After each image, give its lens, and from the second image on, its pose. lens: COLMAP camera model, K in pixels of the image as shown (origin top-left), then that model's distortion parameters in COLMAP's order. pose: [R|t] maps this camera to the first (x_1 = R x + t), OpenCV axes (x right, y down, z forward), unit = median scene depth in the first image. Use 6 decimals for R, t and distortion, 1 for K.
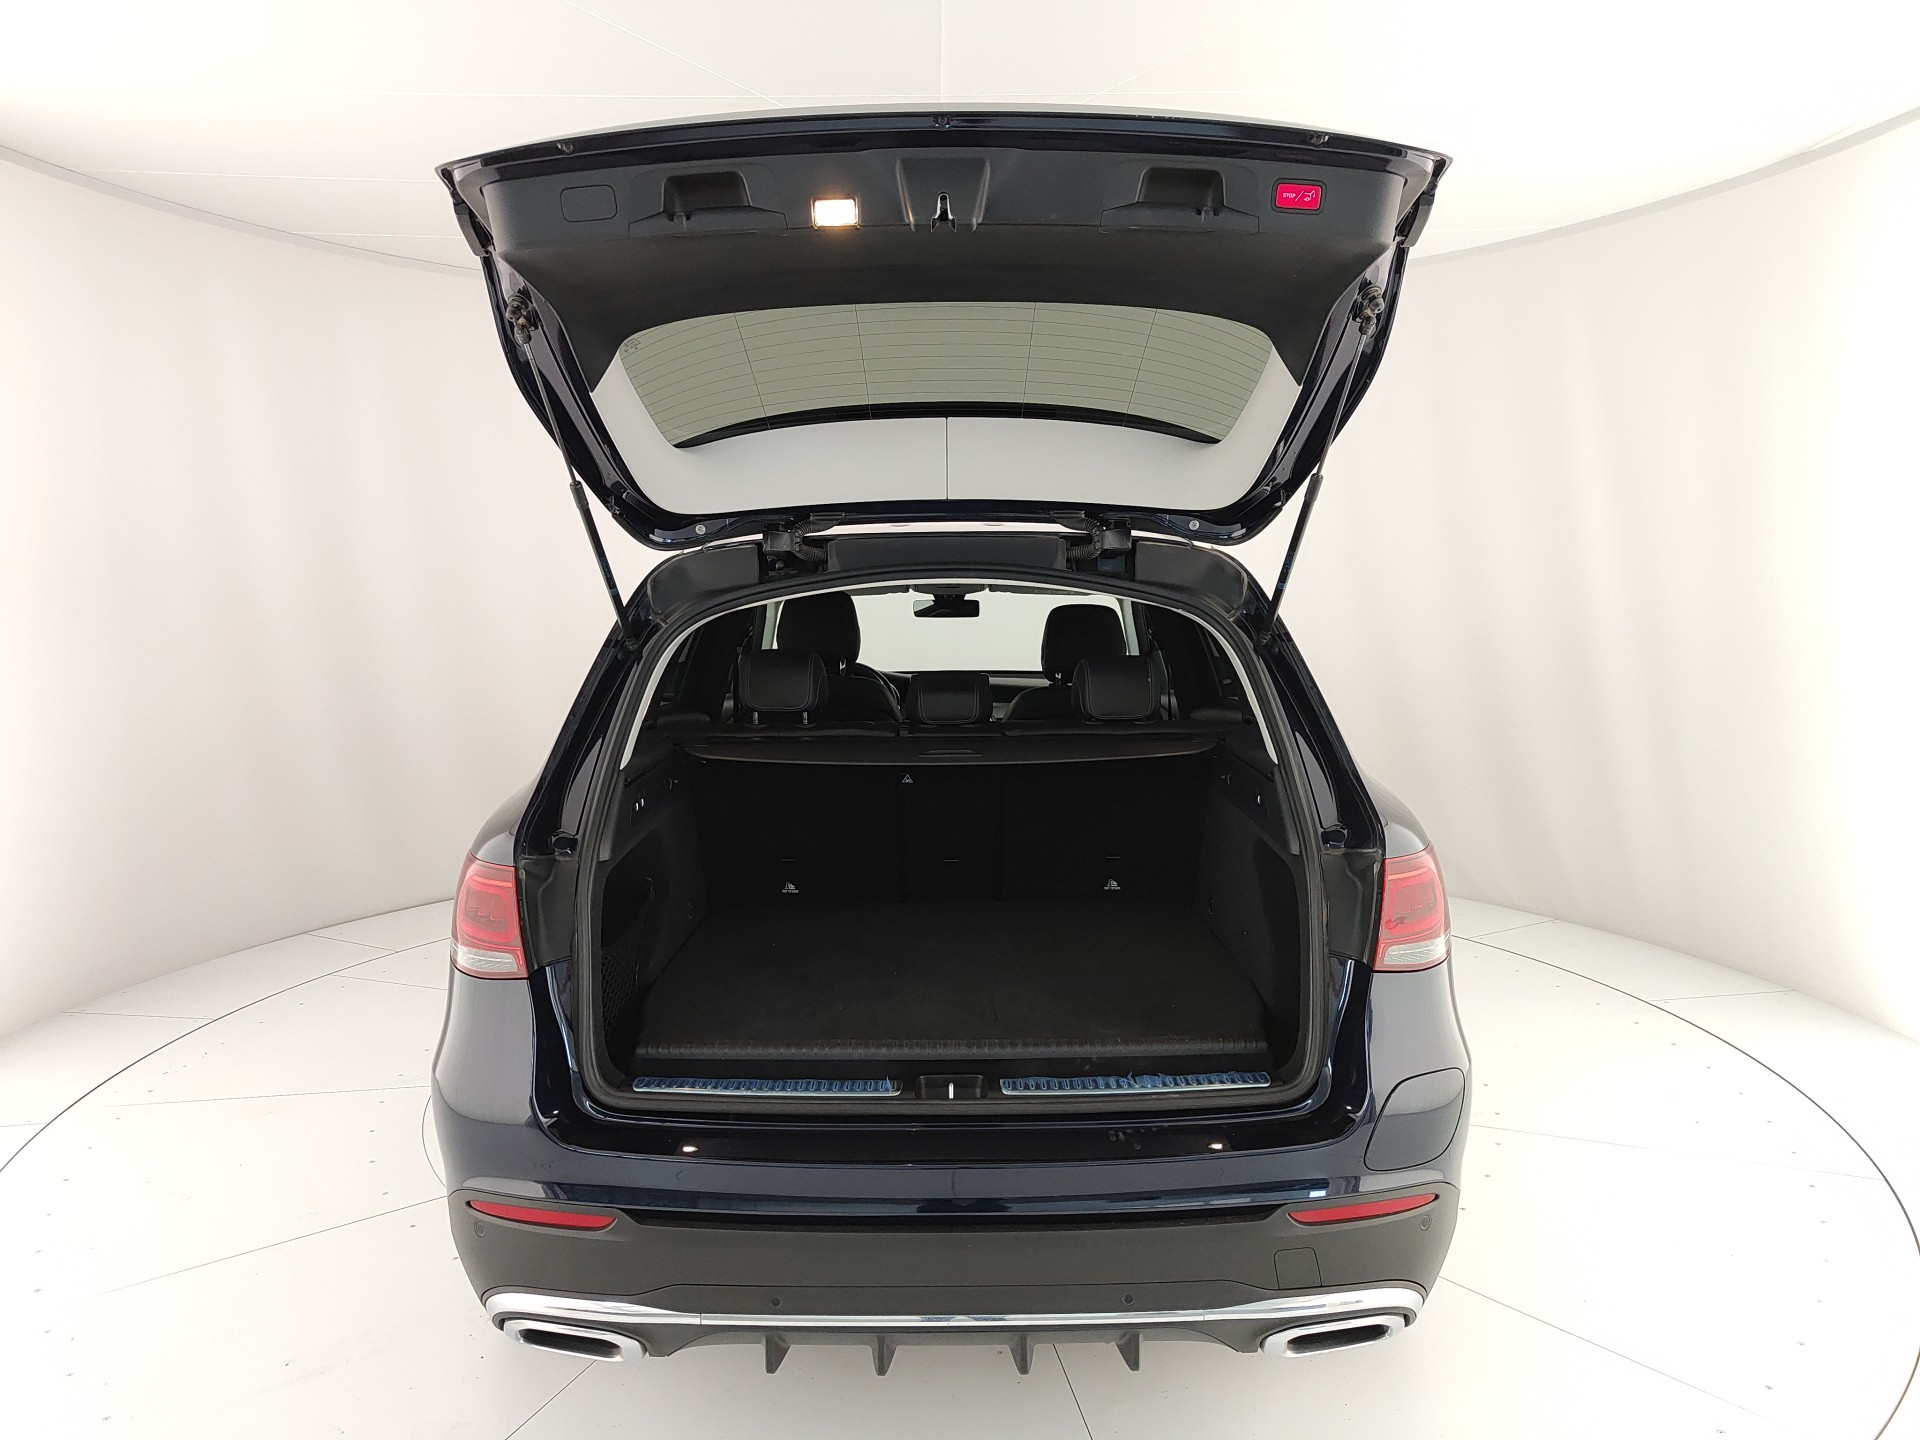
lens RADIAL K [[1339.4, 0, 960.0], [0, 1339.4, 720.0], [0, 0, 1]] dist [0.051776, -0.084827]
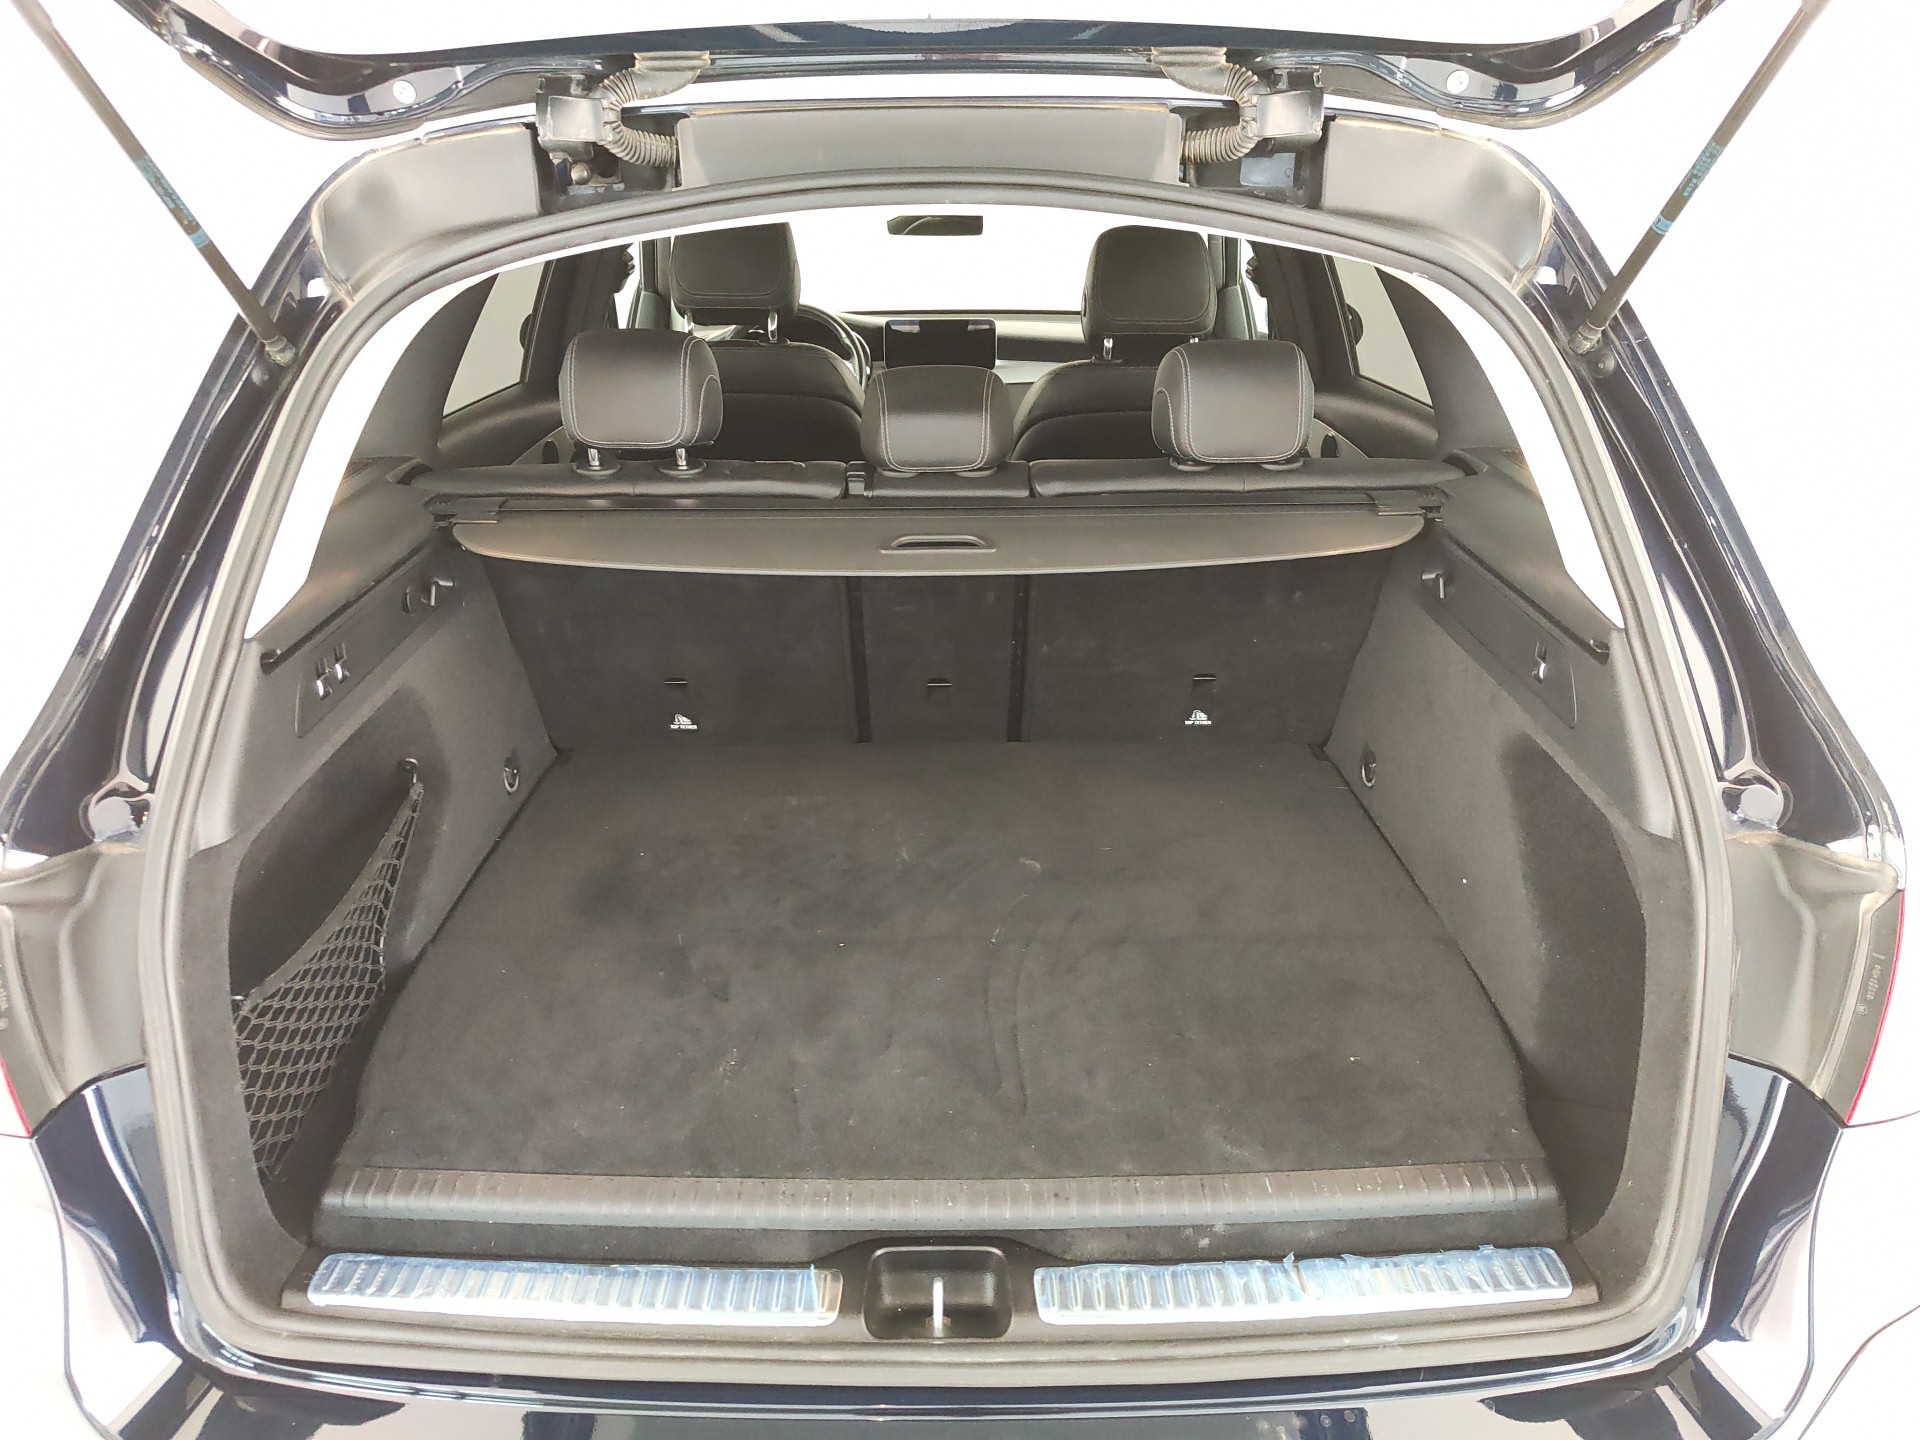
lens RADIAL K [[1350.2, 0, 950.1], [0, 1350.2, 722.0], [0, 0, 1]] dist [0.004739, -0.000995]
pose [[0.999997, 0.001108, -0.002312, -0.001117], [-0.000402, 0.958417, 0.285371, -0.065921], [0.002532, -0.285369, 0.958414, 0.485009]]
